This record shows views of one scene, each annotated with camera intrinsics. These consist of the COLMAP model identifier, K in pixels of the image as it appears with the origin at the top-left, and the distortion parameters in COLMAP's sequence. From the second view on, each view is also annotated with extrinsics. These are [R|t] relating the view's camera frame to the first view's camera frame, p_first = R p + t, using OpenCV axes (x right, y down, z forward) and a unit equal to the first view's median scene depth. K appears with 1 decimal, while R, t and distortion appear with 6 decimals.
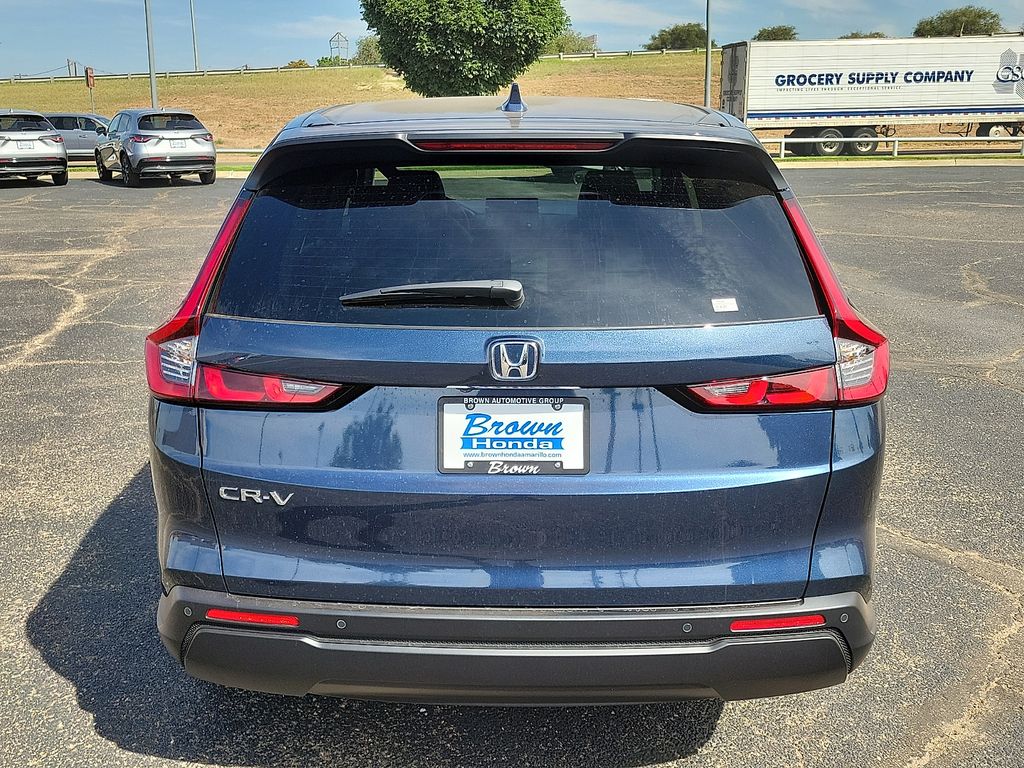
lens RADIAL K [[944.3, 0, 510.5], [0, 944.3, 379.4], [0, 0, 1]] dist [0.050633, -0.031027]
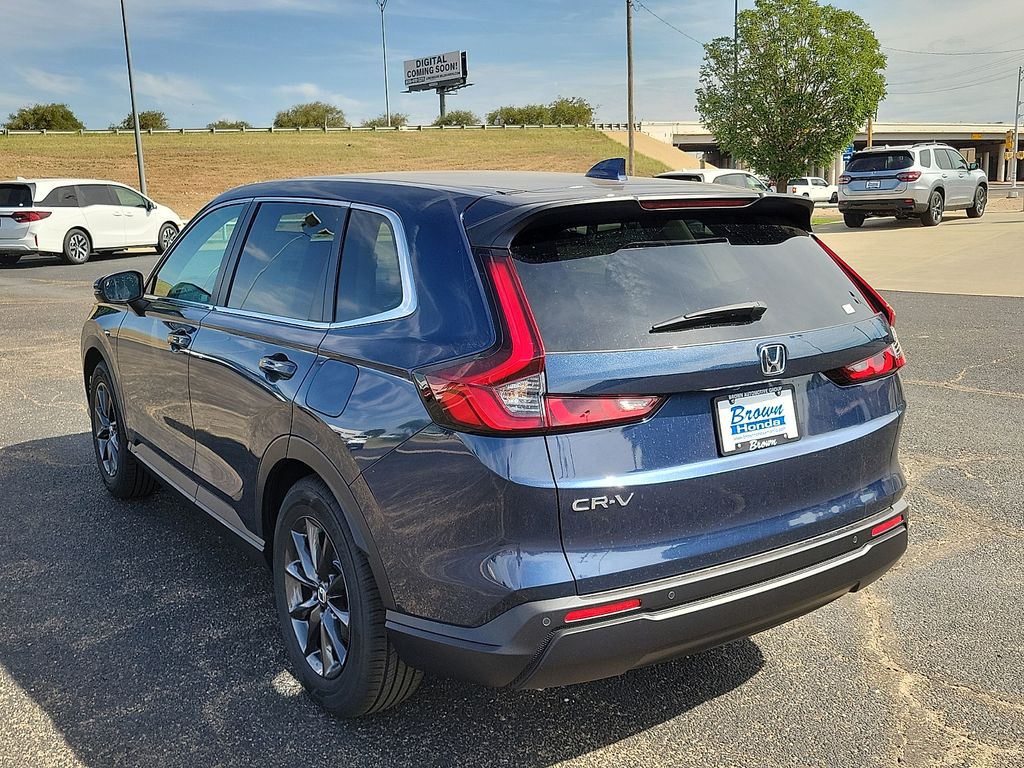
lens RADIAL K [[944.3, 0, 510.5], [0, 944.3, 379.4], [0, 0, 1]] dist [0.050633, -0.031027]
pose [[0.825850, -0.114553, 0.552132, -1.011783], [0.154892, 0.987568, -0.026785, -0.013905], [-0.542200, 0.107641, 0.833326, 0.074396]]
